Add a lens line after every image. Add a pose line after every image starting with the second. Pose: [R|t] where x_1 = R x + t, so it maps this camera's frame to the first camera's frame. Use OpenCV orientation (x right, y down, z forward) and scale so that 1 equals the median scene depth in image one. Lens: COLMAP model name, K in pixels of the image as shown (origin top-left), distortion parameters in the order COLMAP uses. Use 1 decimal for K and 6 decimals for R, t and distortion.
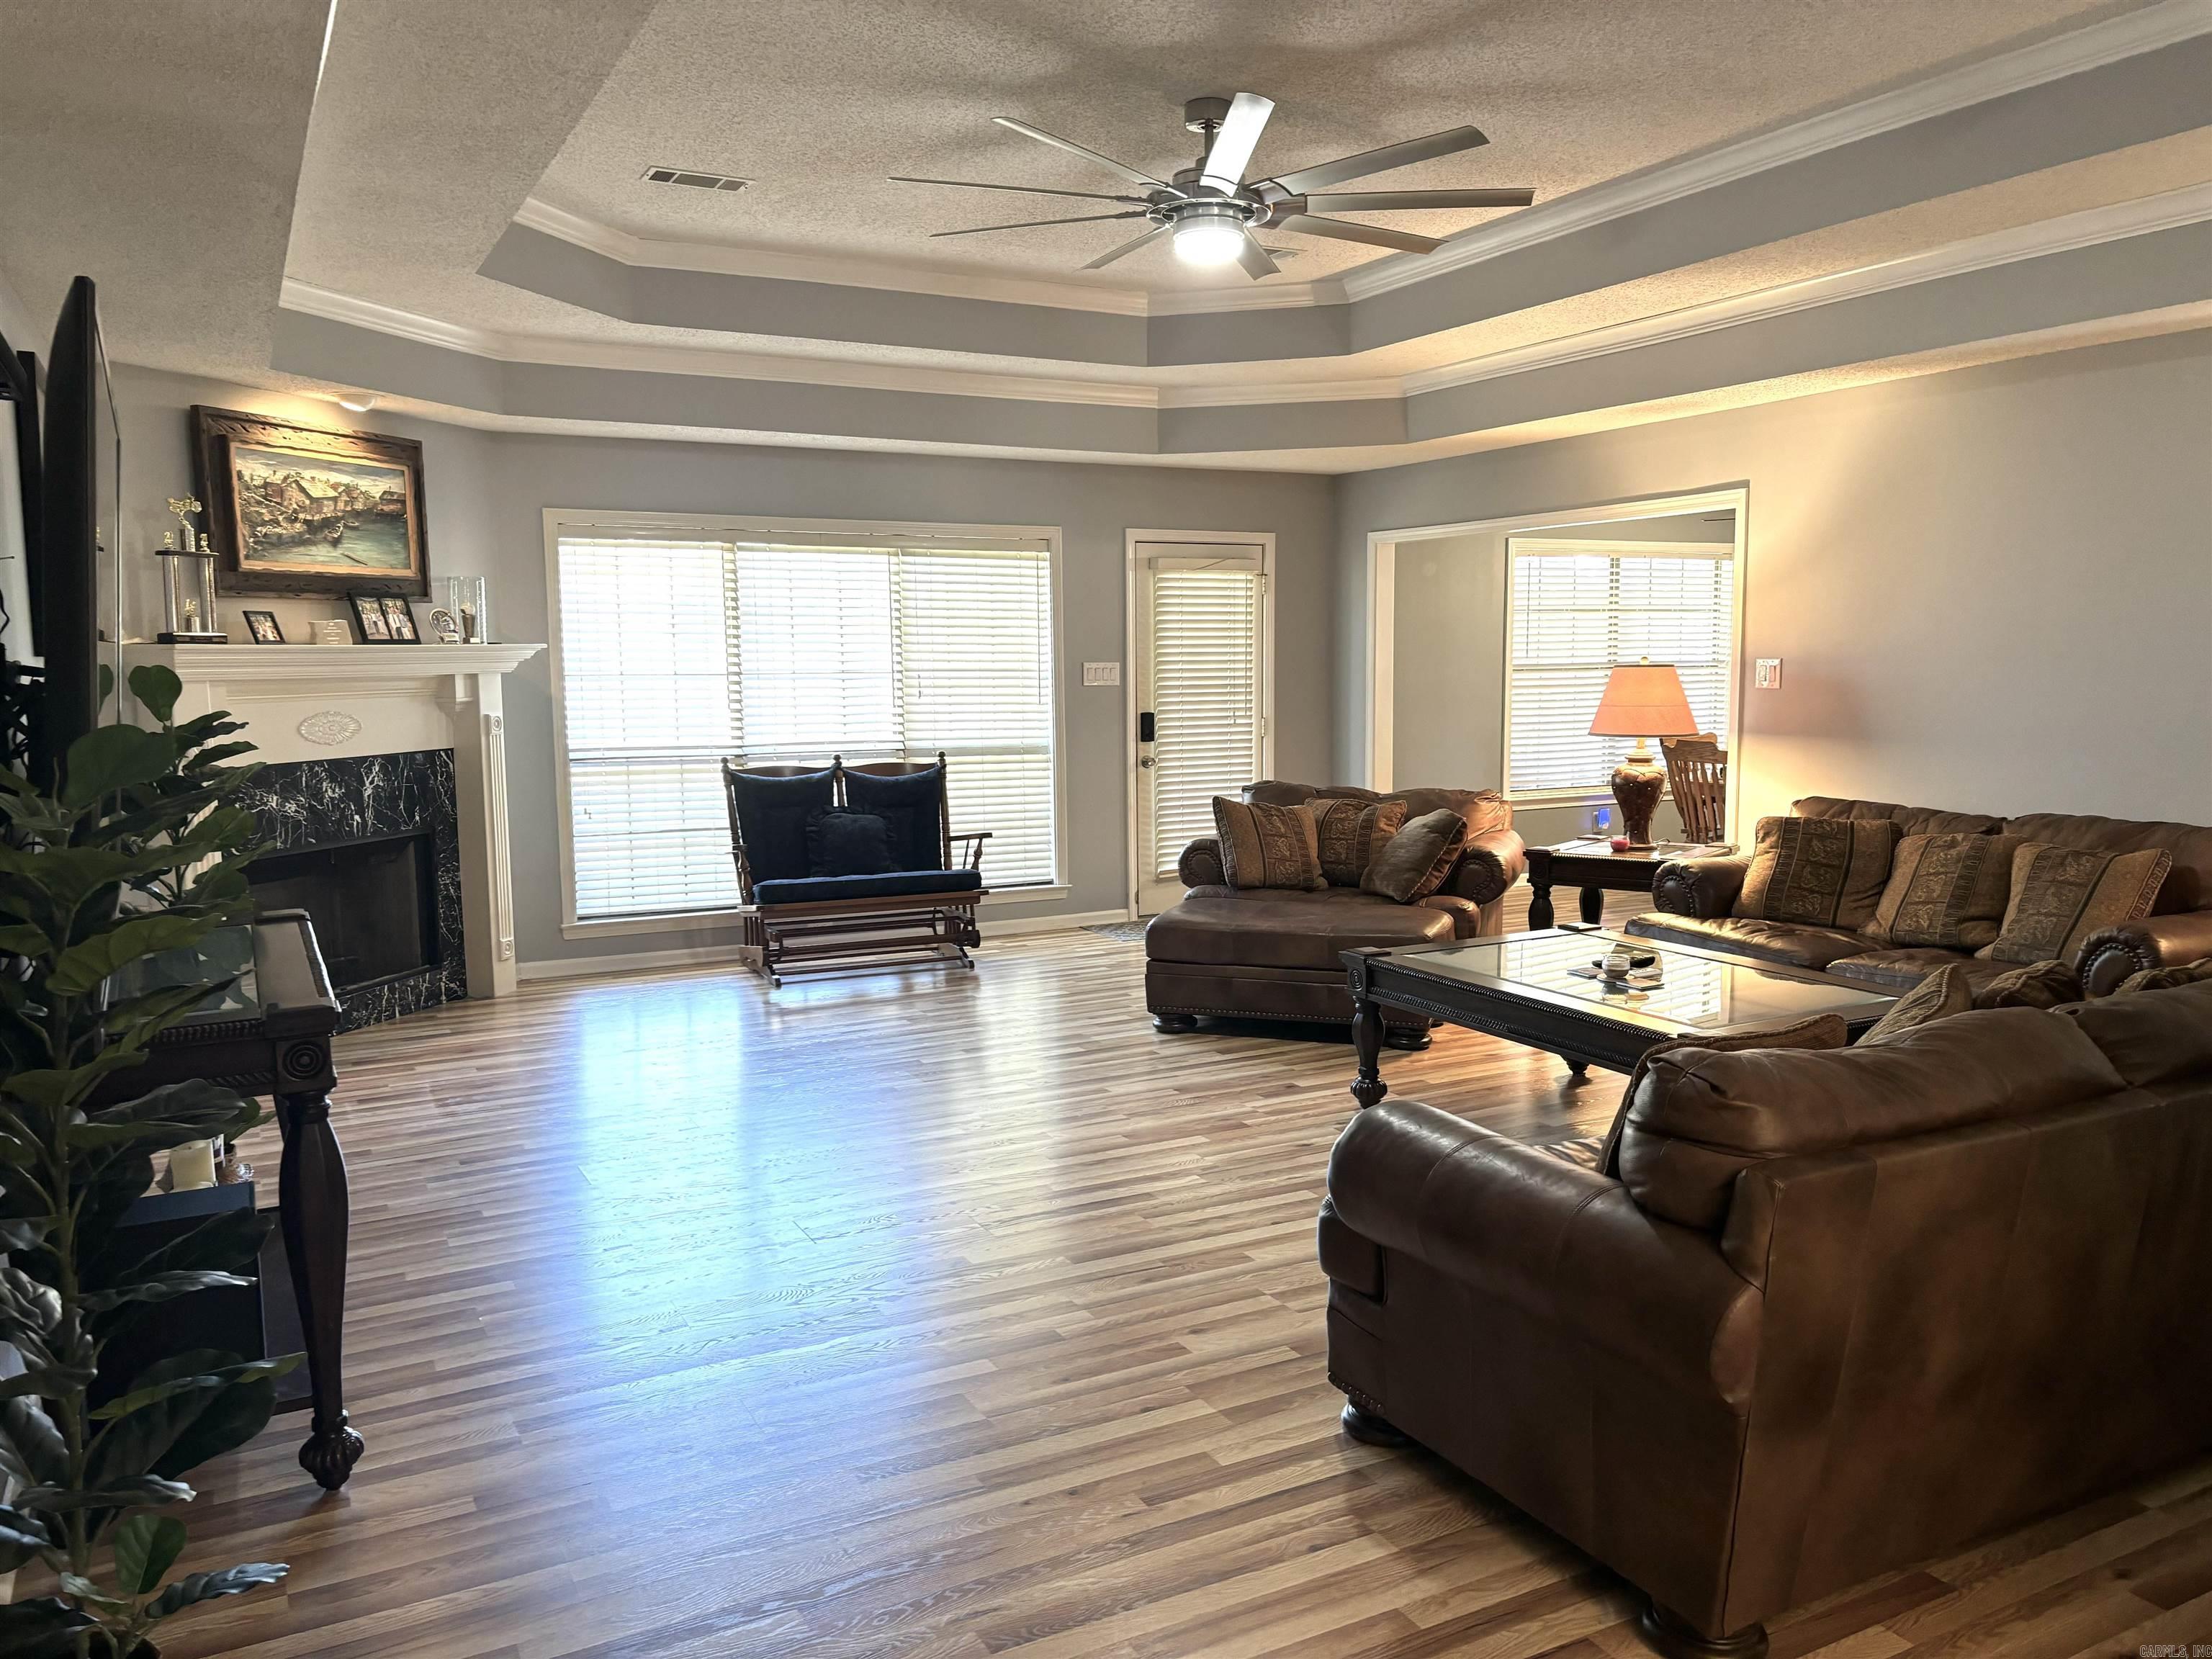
lens RADIAL K [[1664.3, 0, 1116.7], [0, 1664.3, 834.8], [0, 0, 1]] dist [0.053494, -0.055499]
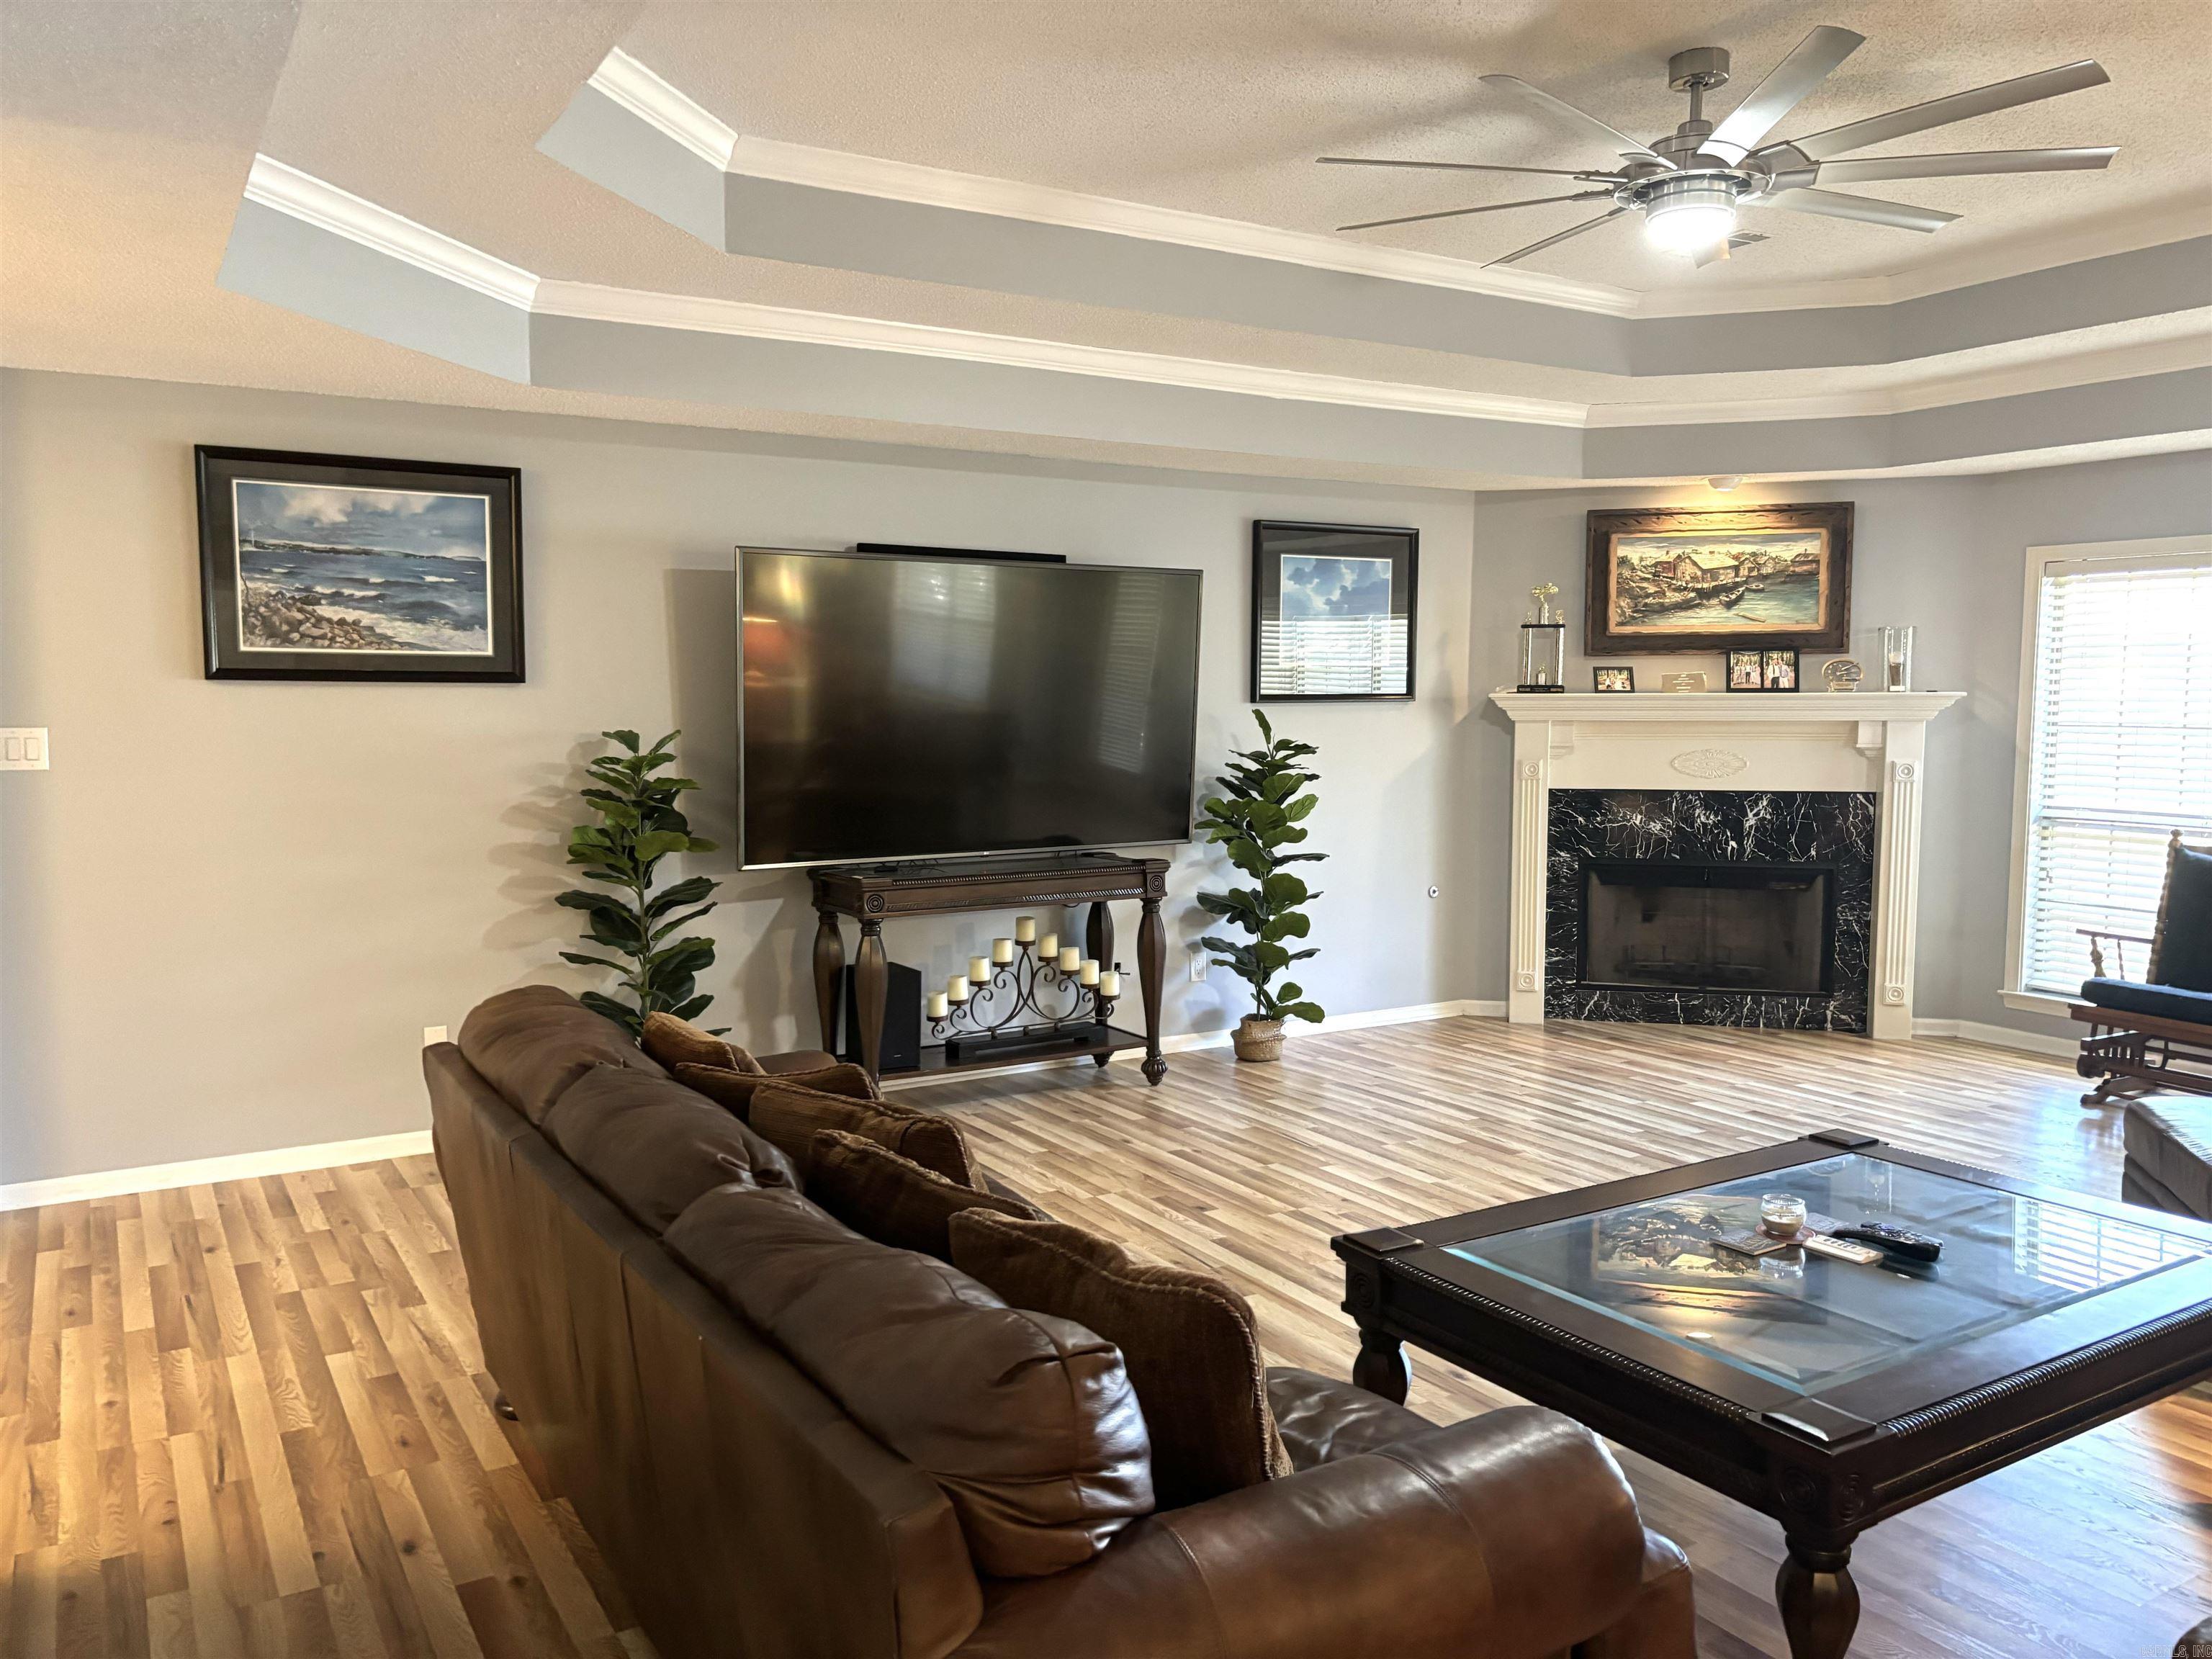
lens RADIAL K [[1664.3, 0, 1107.3], [0, 1664.3, 825.9], [0, 0, 1]] dist [0.053494, -0.055499]
pose [[0.052145, 0.084046, -0.995097, 0.675085], [-0.110784, 0.990789, 0.077877, -0.065087], [0.992476, 0.106180, 0.060976, 0.517972]]
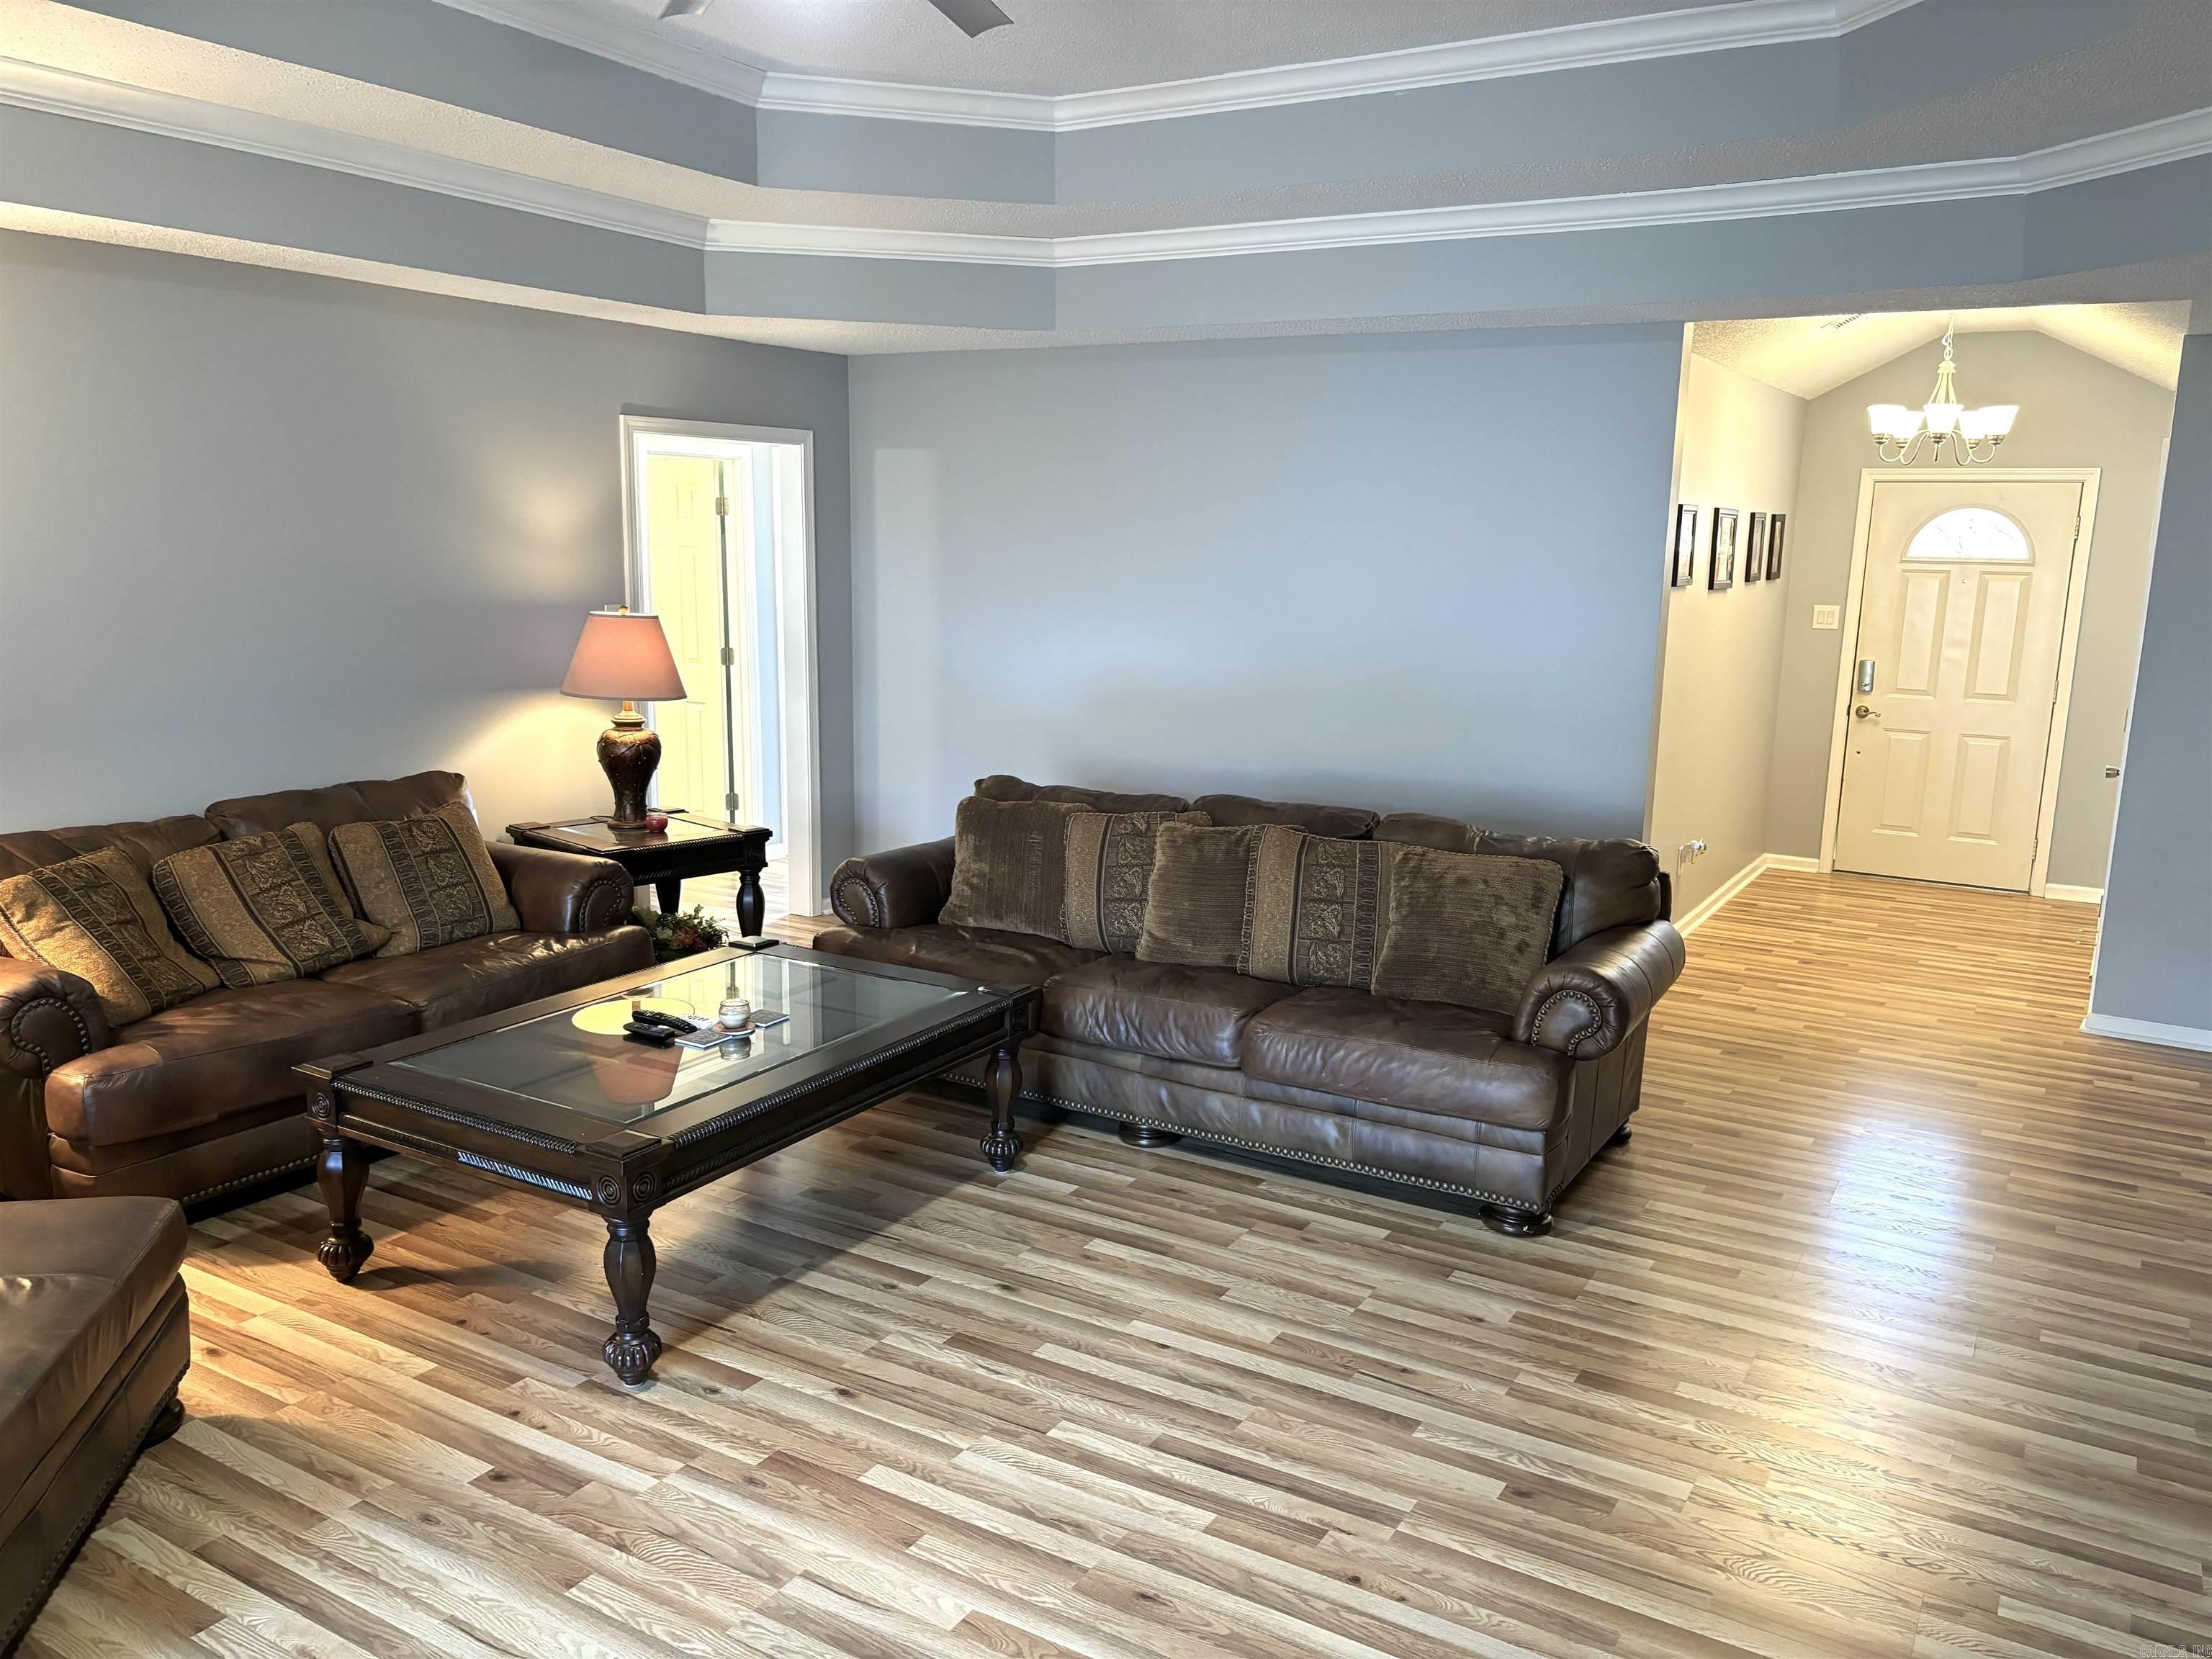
lens RADIAL K [[1664.3, 0, 1125.2], [0, 1664.3, 837.3], [0, 0, 1]] dist [0.053494, -0.055499]
pose [[-0.515350, -0.154810, 0.842881, -0.374364], [0.081727, 0.970187, 0.228161, -0.138941], [-0.853074, 0.186468, -0.487334, 0.917579]]
